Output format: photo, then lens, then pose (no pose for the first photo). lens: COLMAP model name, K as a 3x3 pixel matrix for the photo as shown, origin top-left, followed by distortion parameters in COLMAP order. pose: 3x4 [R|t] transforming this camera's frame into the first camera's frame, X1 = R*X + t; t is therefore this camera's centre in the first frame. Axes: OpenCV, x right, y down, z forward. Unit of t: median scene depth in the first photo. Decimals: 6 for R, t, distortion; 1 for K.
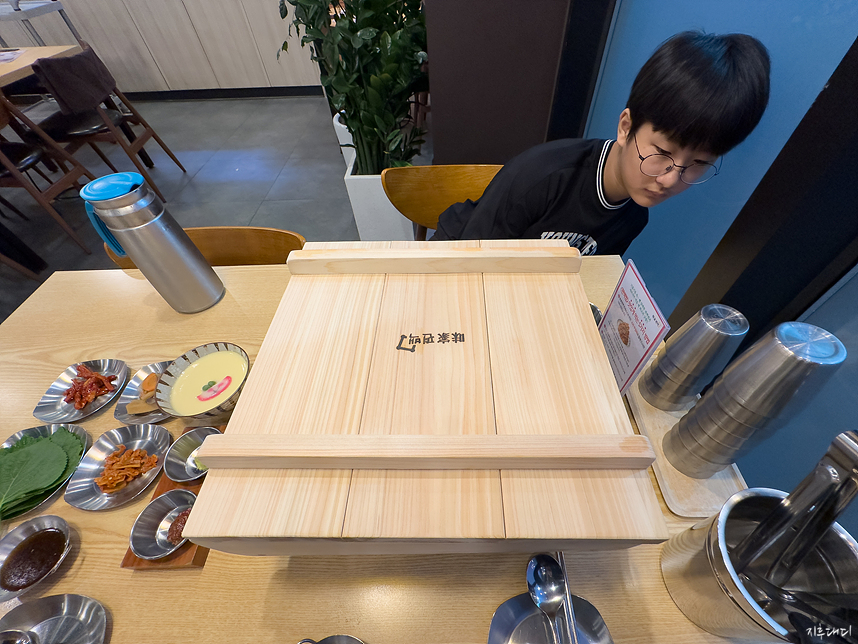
lens RADIAL K [[395.5, 0, 429.0], [0, 395.5, 322.0], [0, 0, 1]] dist [-0.004377, -0.000833]
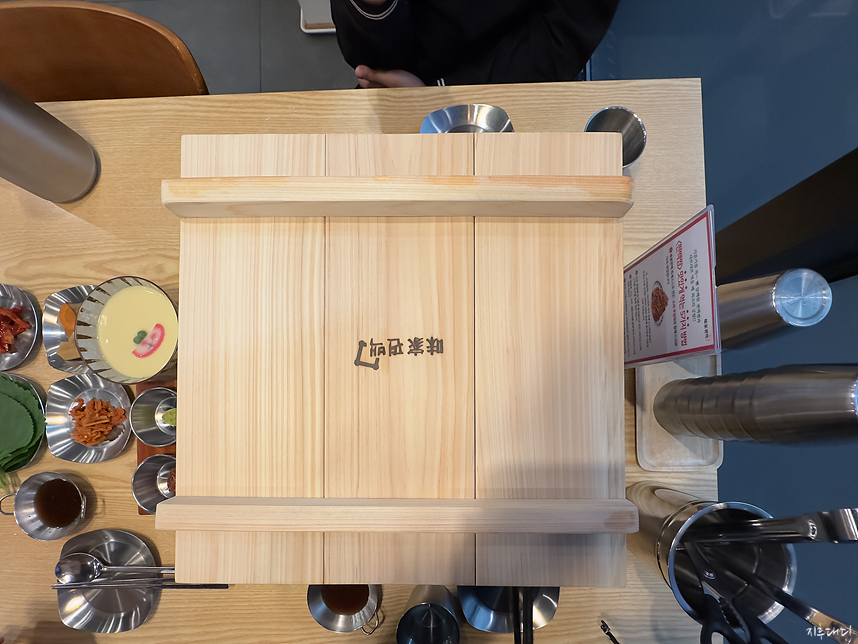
lens RADIAL K [[395.5, 0, 429.0], [0, 395.5, 322.0], [0, 0, 1]] dist [-0.004377, -0.000833]
pose [[0.999378, -0.034775, 0.005806, 0.059004], [0.021882, 0.740926, 0.671230, -0.493045], [-0.027644, -0.670685, 0.741227, 0.468647]]
